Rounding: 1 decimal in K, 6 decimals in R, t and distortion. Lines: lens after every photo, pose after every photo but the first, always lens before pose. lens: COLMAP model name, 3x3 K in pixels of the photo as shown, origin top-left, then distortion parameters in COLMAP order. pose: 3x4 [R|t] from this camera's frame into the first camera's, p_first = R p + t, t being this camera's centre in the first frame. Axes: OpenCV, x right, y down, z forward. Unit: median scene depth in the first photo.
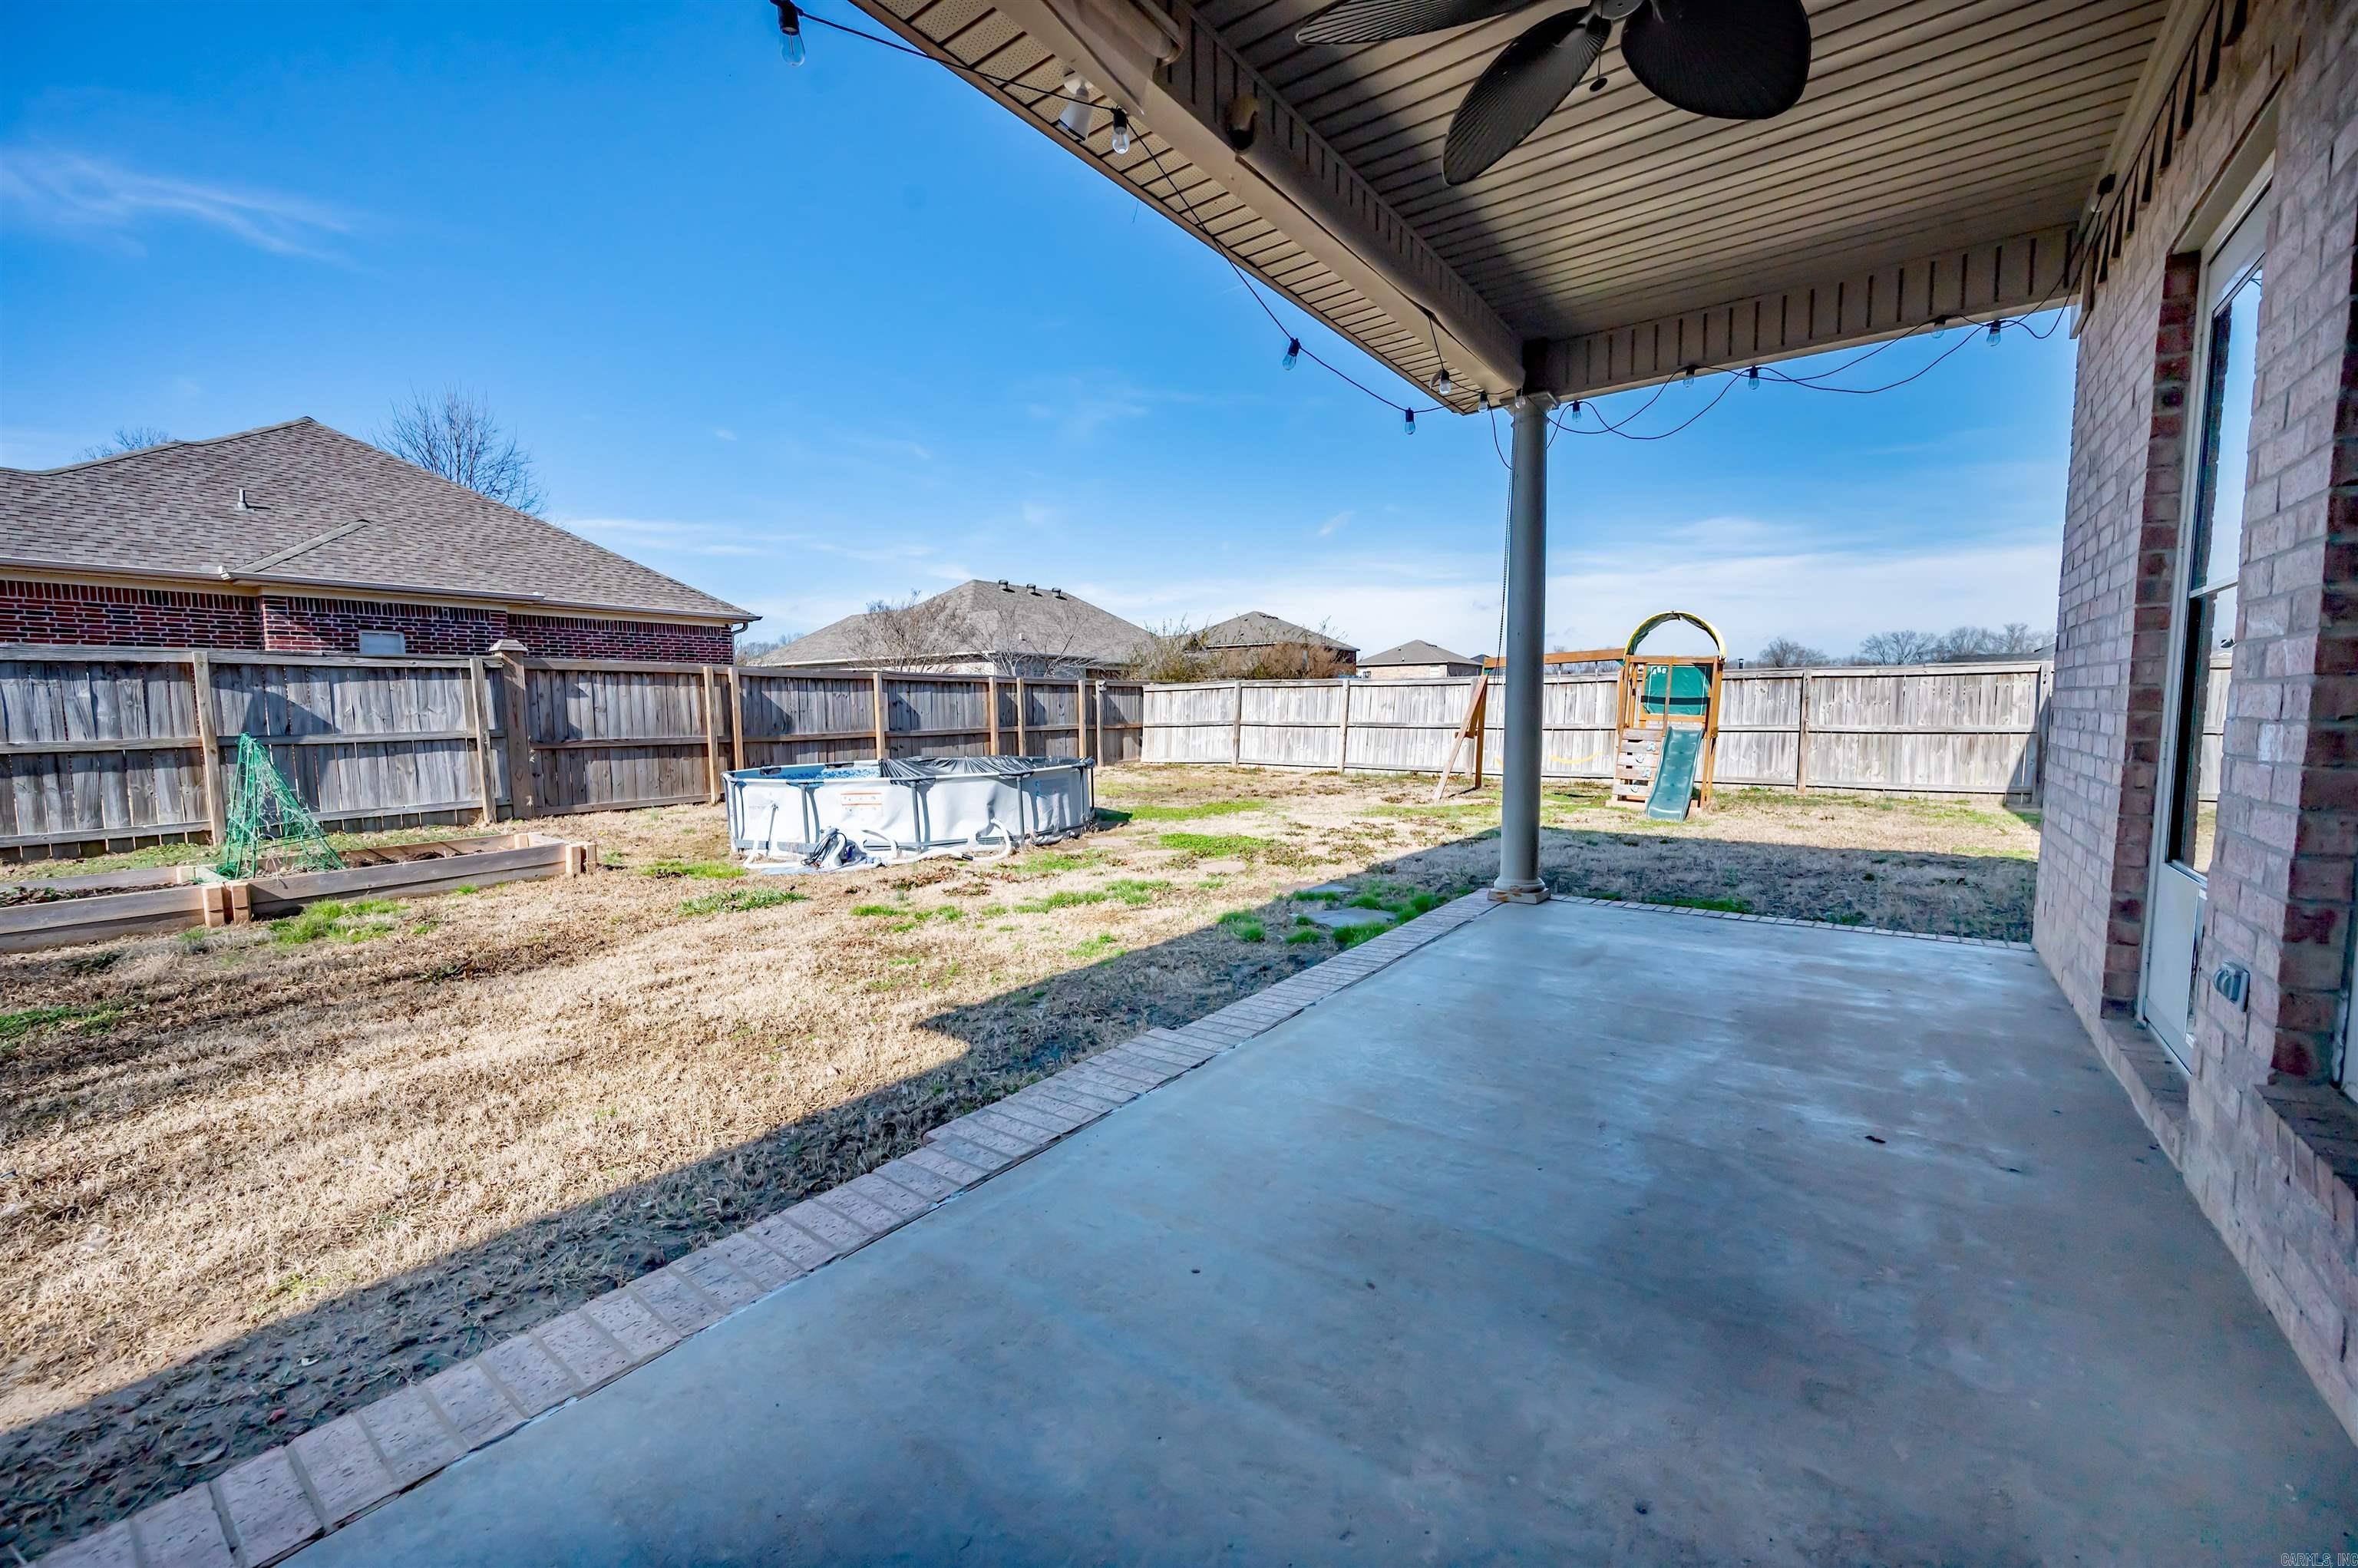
lens RADIAL K [[921.9, 0, 1175.3], [0, 921.9, 791.4], [0, 0, 1]] dist [0.000317, 0.000301]
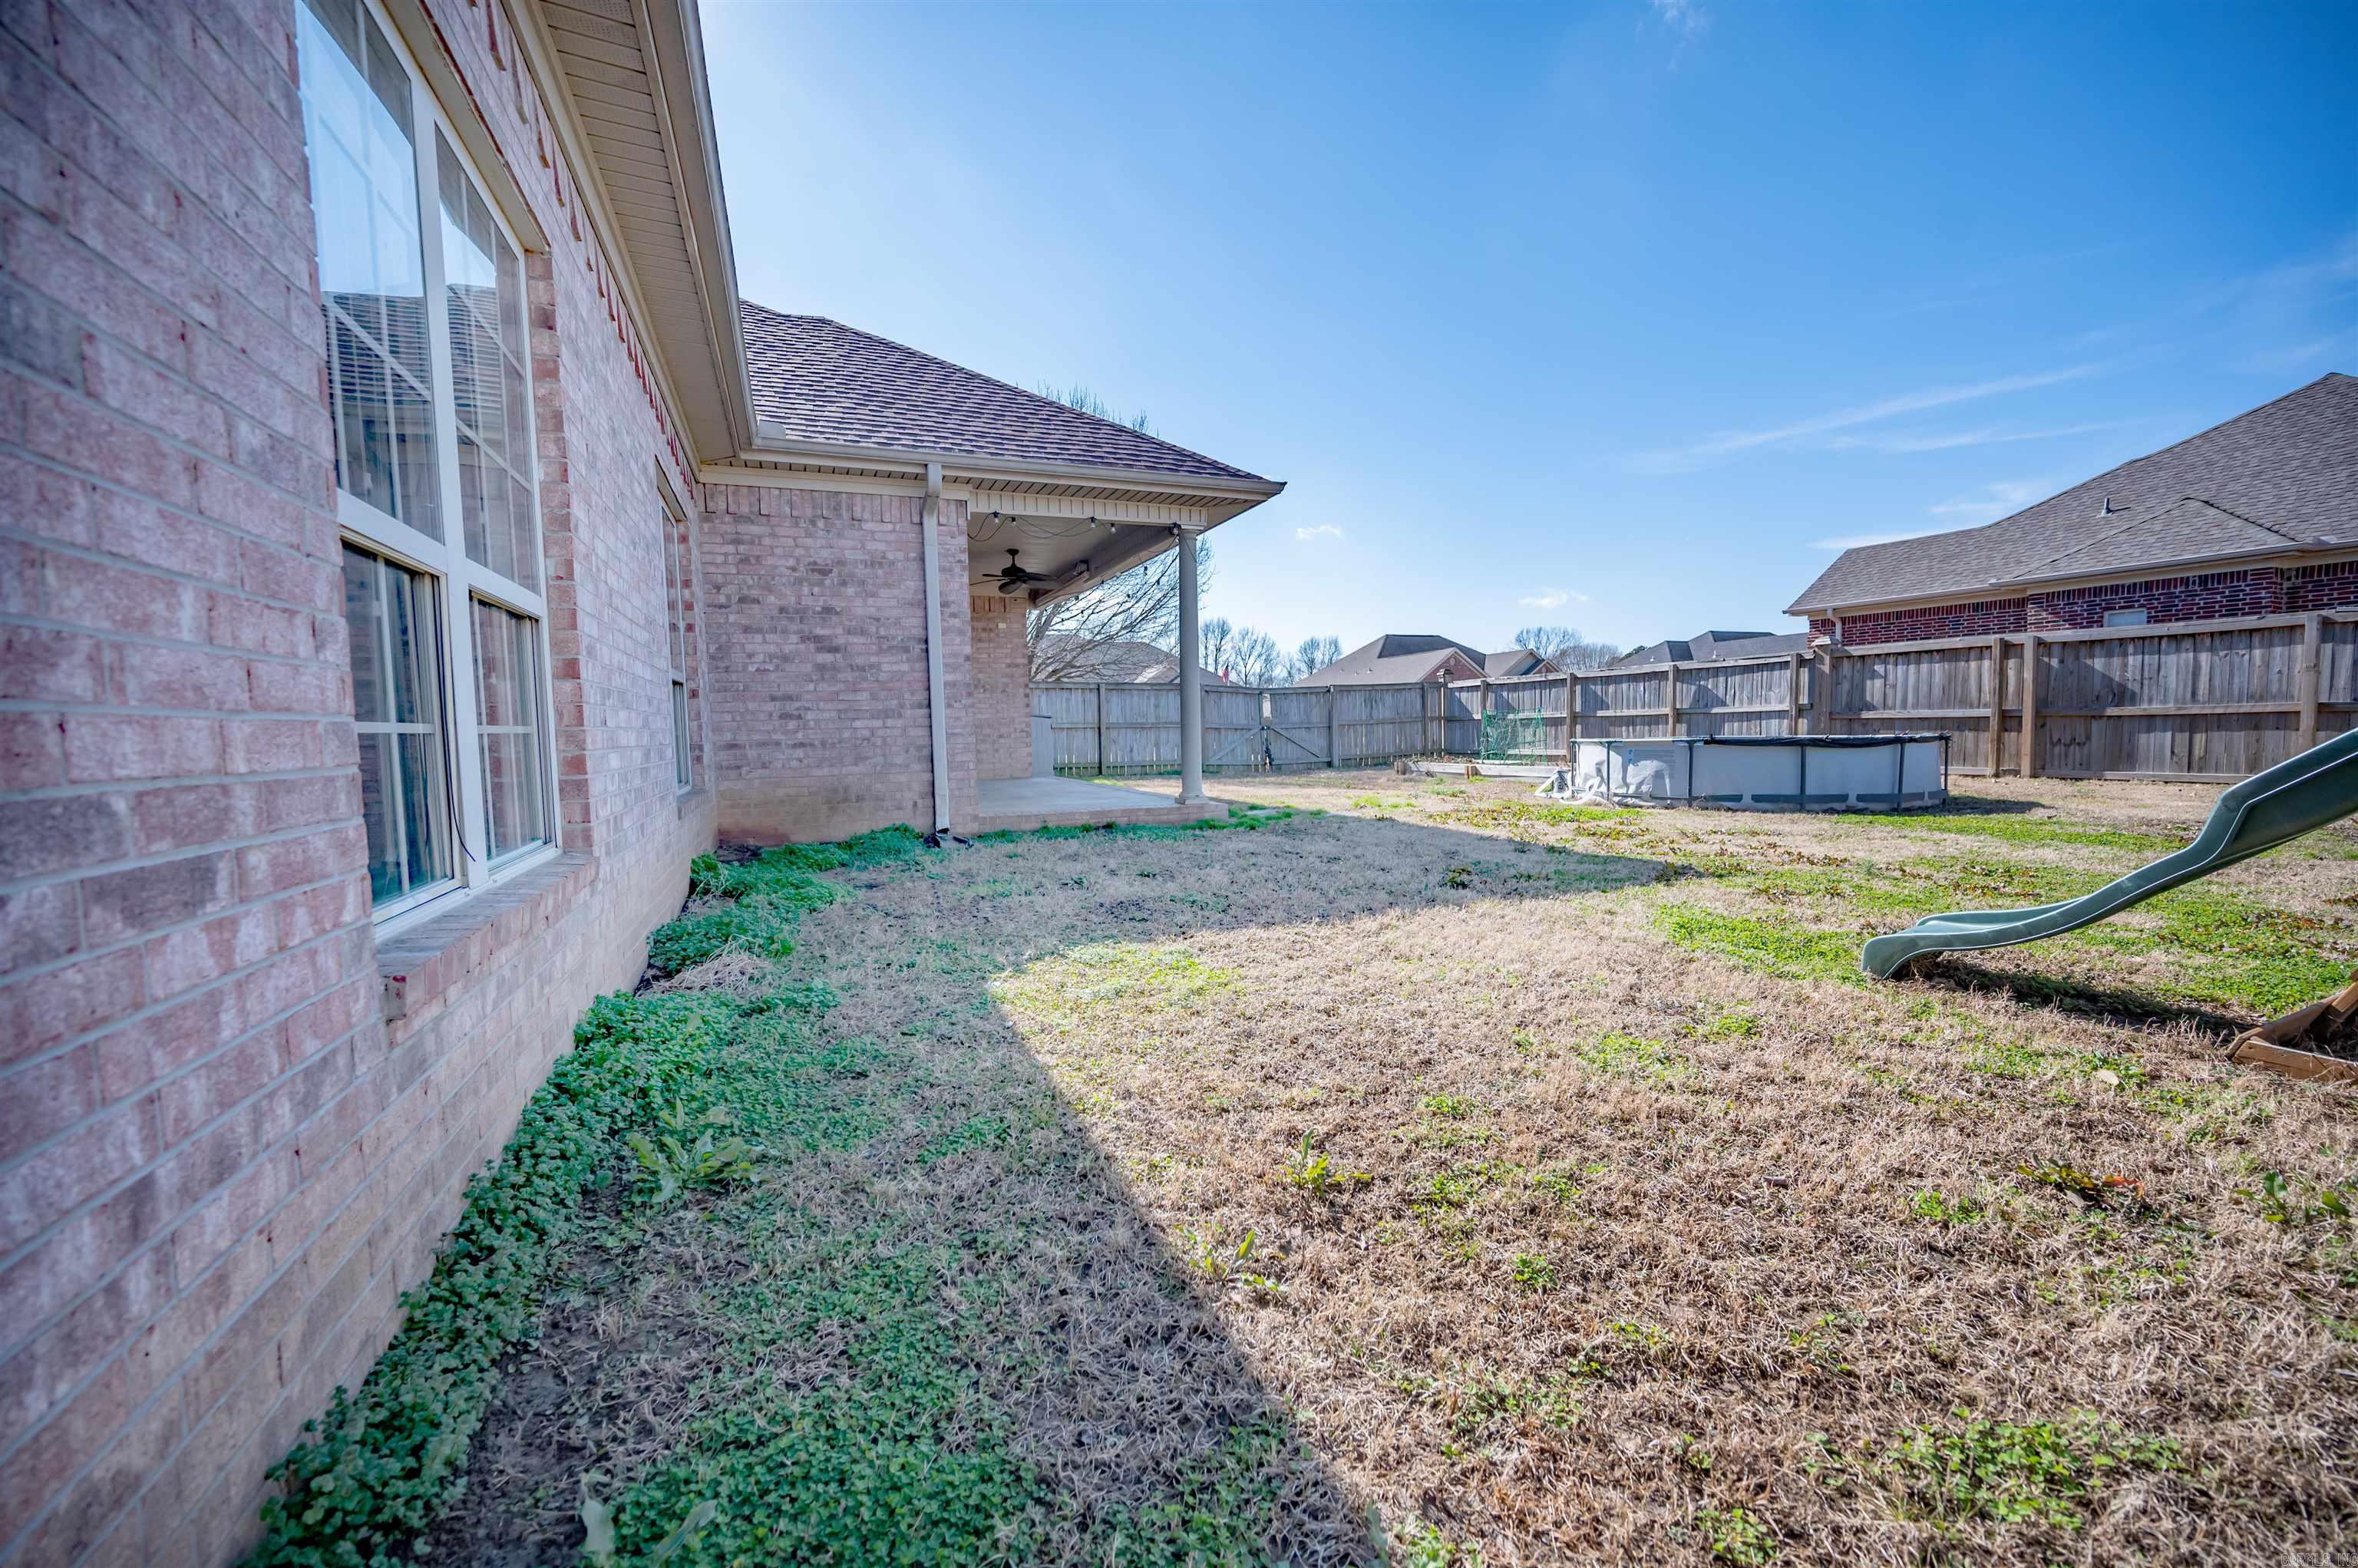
lens RADIAL K [[921.9, 0, 1175.3], [0, 921.9, 791.4], [0, 0, 1]] dist [0.000317, 0.000301]
pose [[-0.512802, 0.078111, -0.854946, 0.749116], [-0.054590, 0.990870, 0.123272, -0.051130], [0.856769, 0.109886, -0.503856, 0.781949]]
